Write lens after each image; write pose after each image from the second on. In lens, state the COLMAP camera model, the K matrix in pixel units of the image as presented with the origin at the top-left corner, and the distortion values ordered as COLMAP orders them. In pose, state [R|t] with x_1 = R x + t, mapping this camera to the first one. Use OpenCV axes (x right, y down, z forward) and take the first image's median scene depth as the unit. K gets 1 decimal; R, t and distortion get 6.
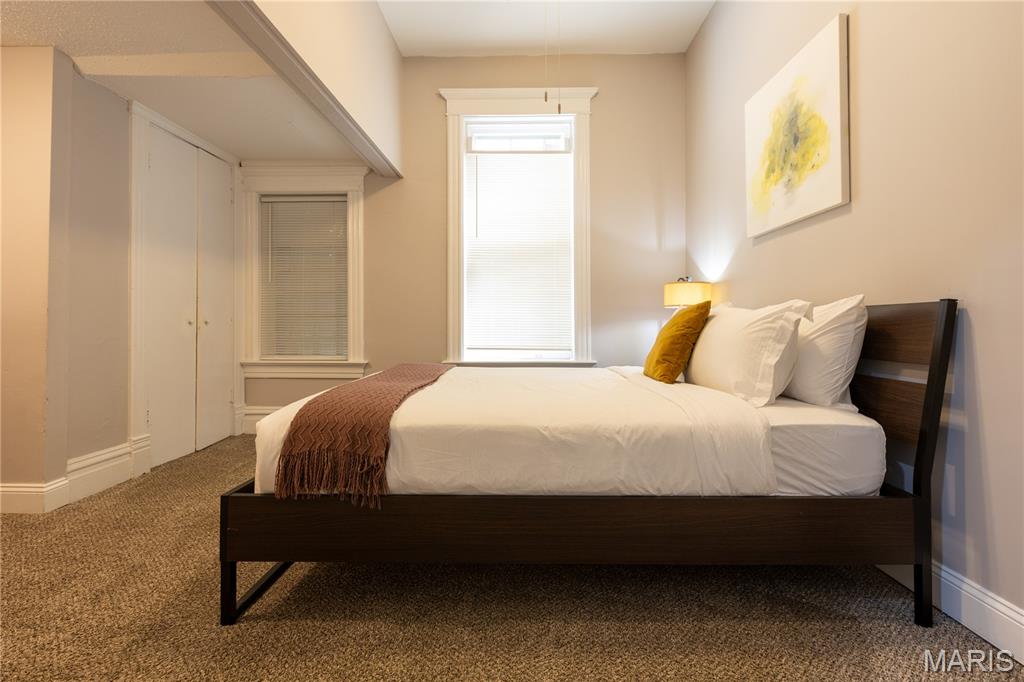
lens RADIAL K [[455.0, 0, 509.7], [0, 455.0, 318.5], [0, 0, 1]] dist [-0.001940, -0.000086]
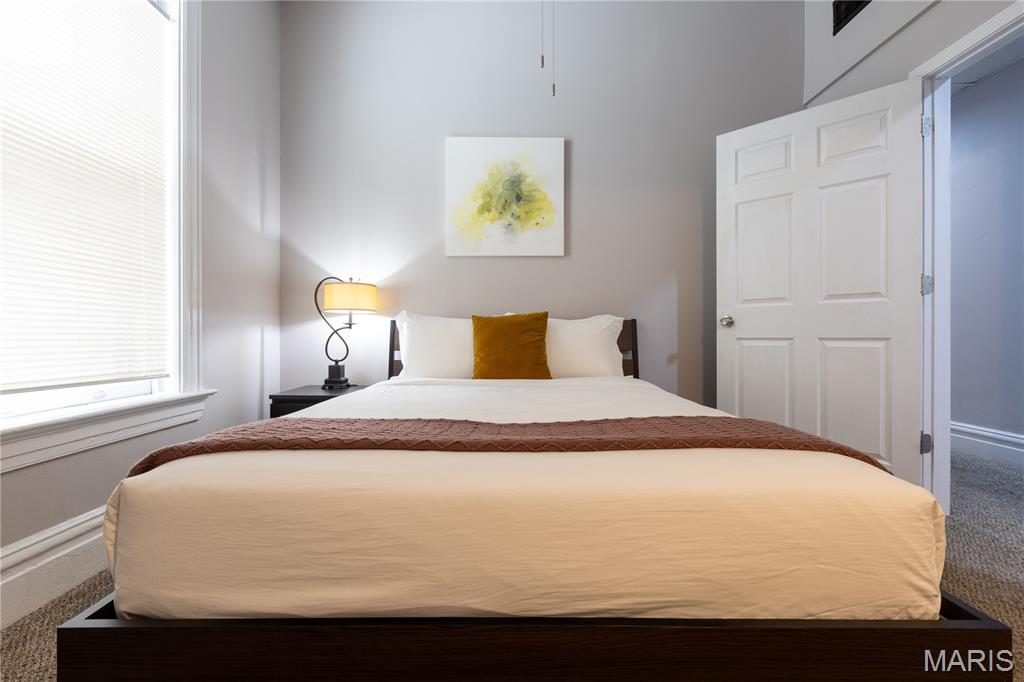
lens RADIAL K [[455.0, 0, 511.6], [0, 455.0, 340.8], [0, 0, 1]] dist [-0.001940, -0.000086]
pose [[-0.038776, -0.002088, 0.999246, -0.755094], [-0.006863, 0.999975, 0.001823, 0.039793], [-0.999224, -0.006787, -0.038789, 1.068758]]
